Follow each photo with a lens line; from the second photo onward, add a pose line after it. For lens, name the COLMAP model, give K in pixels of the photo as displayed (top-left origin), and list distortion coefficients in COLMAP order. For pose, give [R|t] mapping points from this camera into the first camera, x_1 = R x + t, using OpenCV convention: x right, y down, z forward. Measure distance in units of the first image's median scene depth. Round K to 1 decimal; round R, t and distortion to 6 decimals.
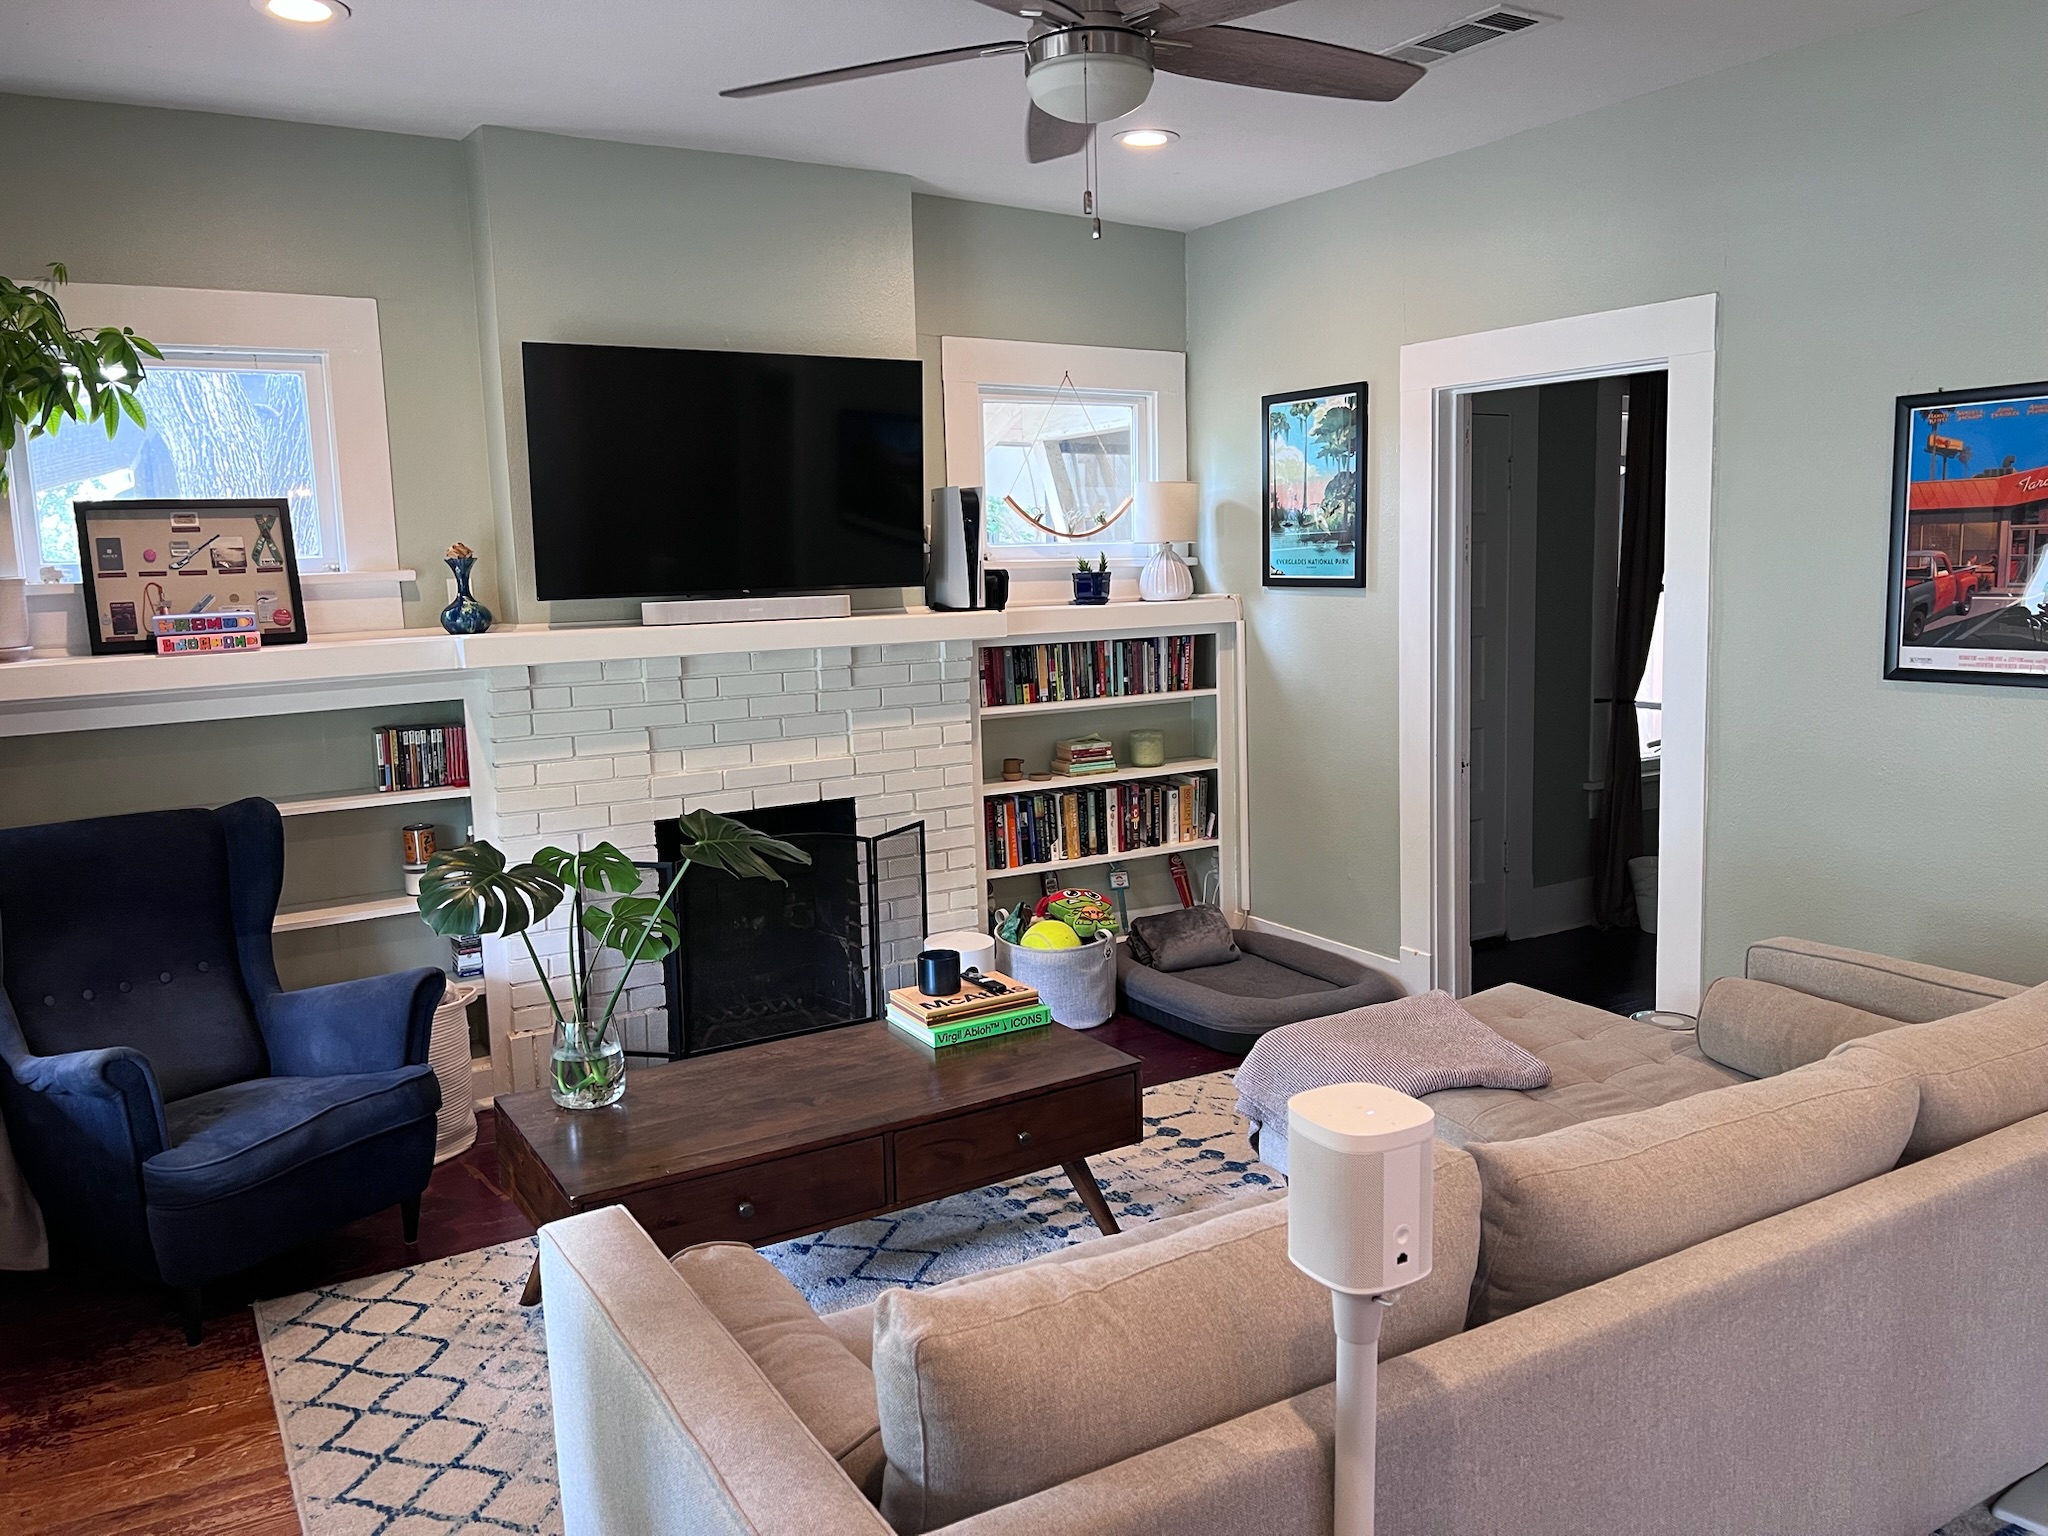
lens RADIAL K [[1522.4, 0, 1032.4], [0, 1522.4, 771.2], [0, 0, 1]] dist [0.059482, -0.066700]
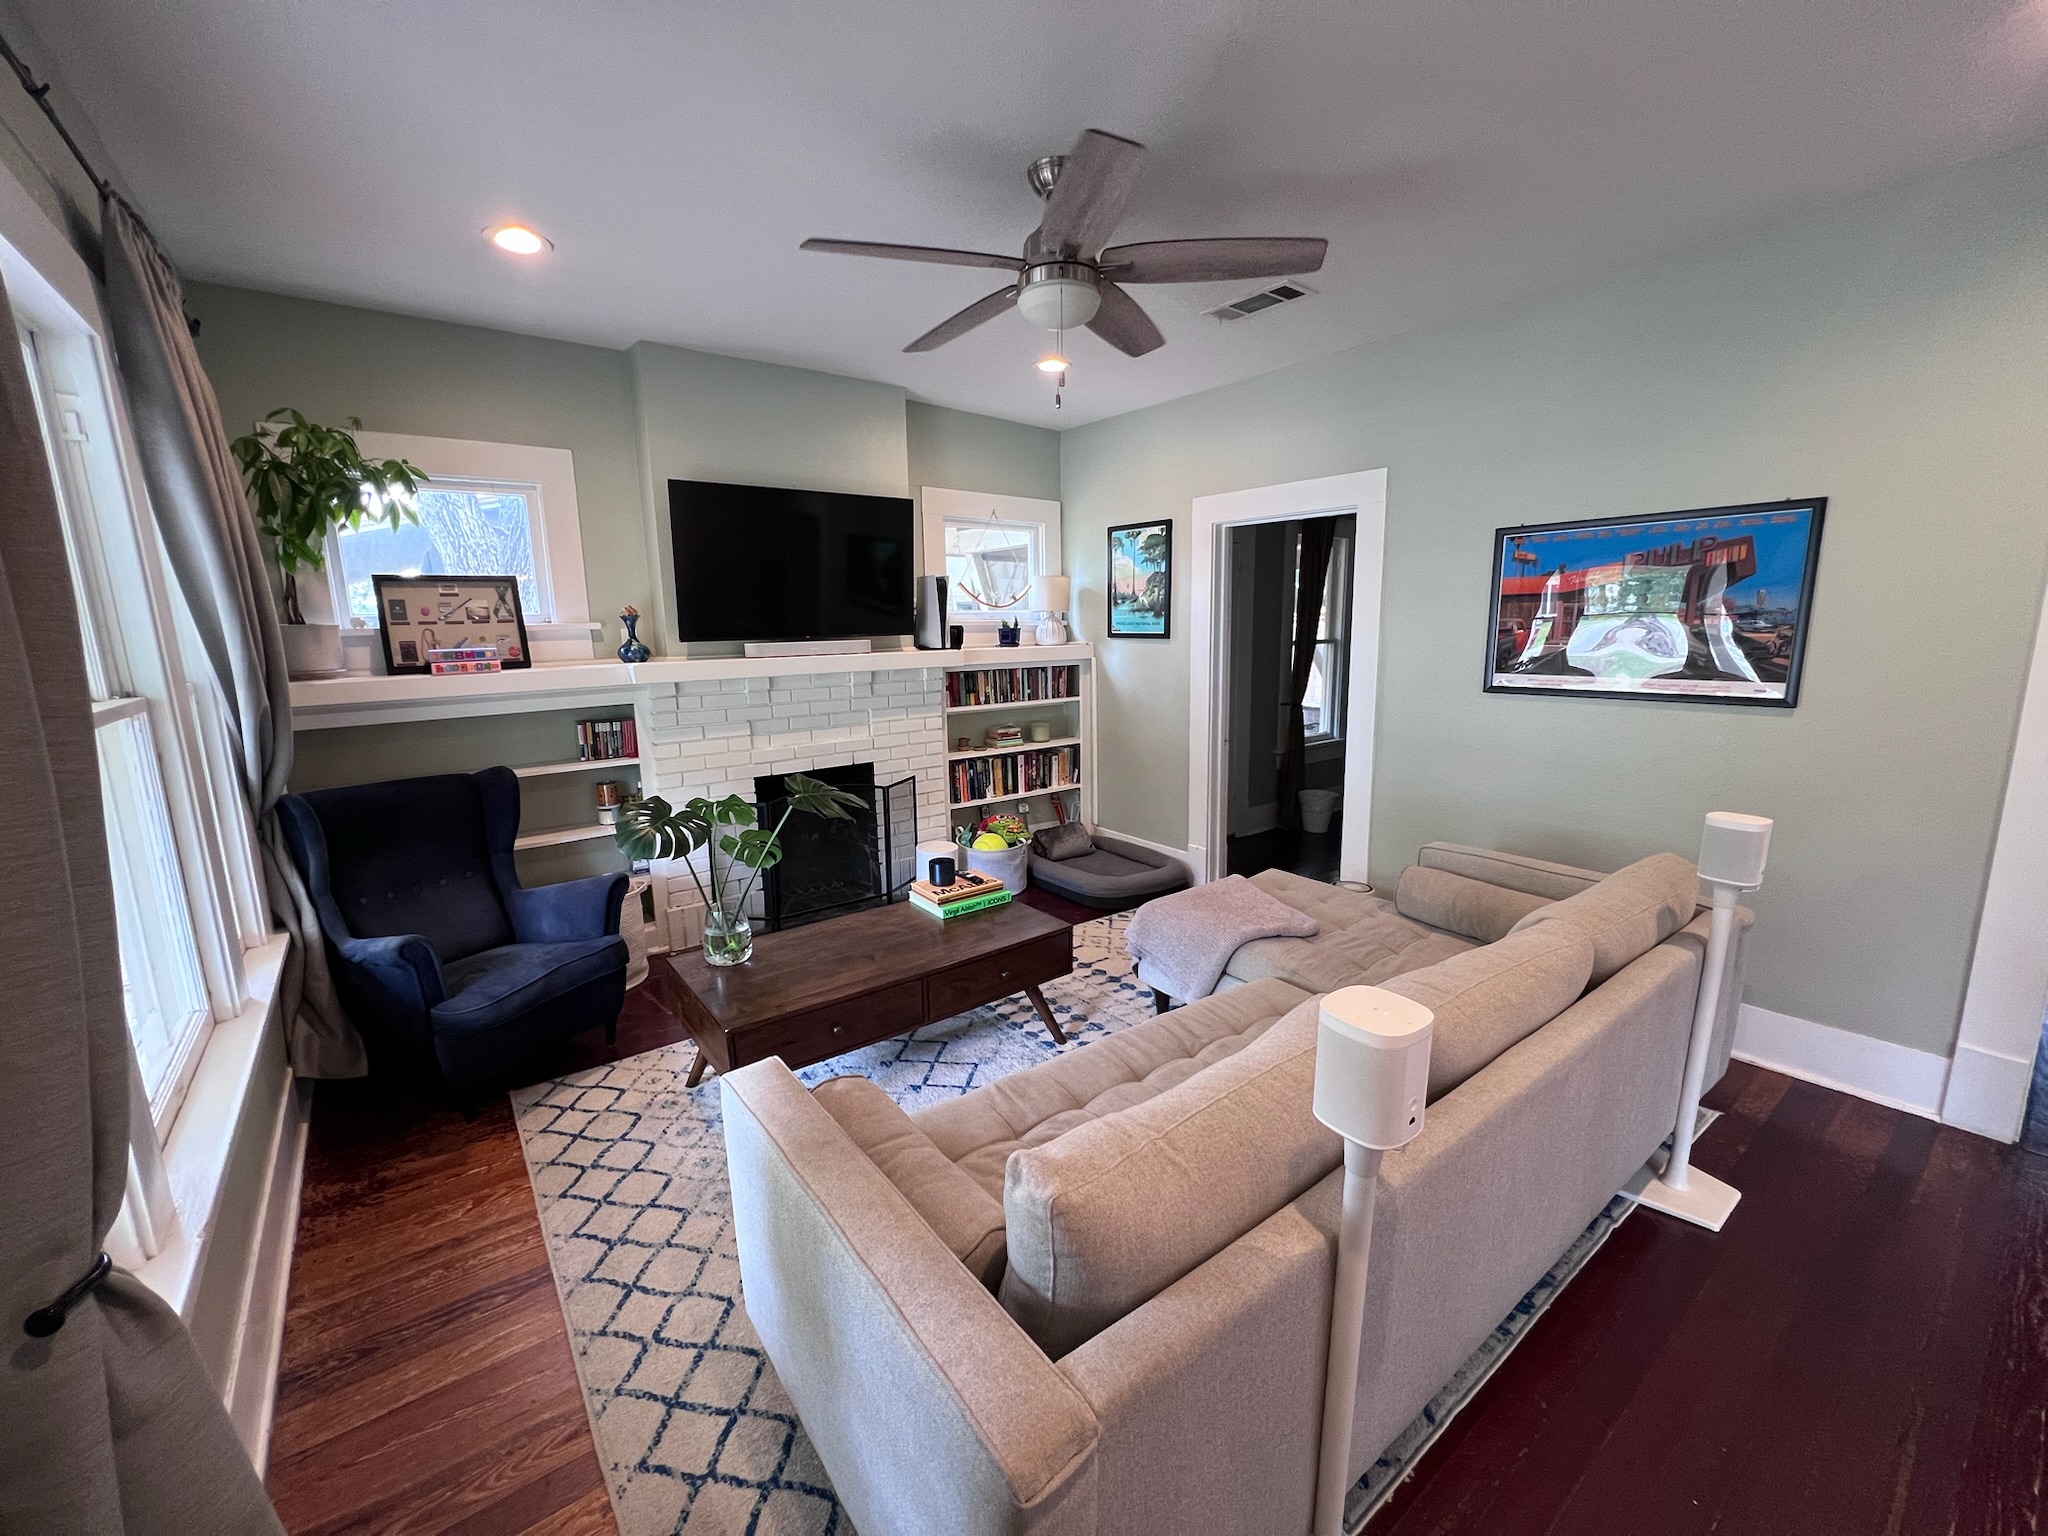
lens RADIAL K [[825.3, 0, 1022.7], [0, 825.3, 774.1], [0, 0, 1]] dist [-0.000597, -0.000367]
pose [[0.995239, -0.008063, 0.097135, -0.053652], [0.004302, 0.999235, 0.038863, -0.004961], [-0.097374, -0.038261, 0.994512, 0.105439]]
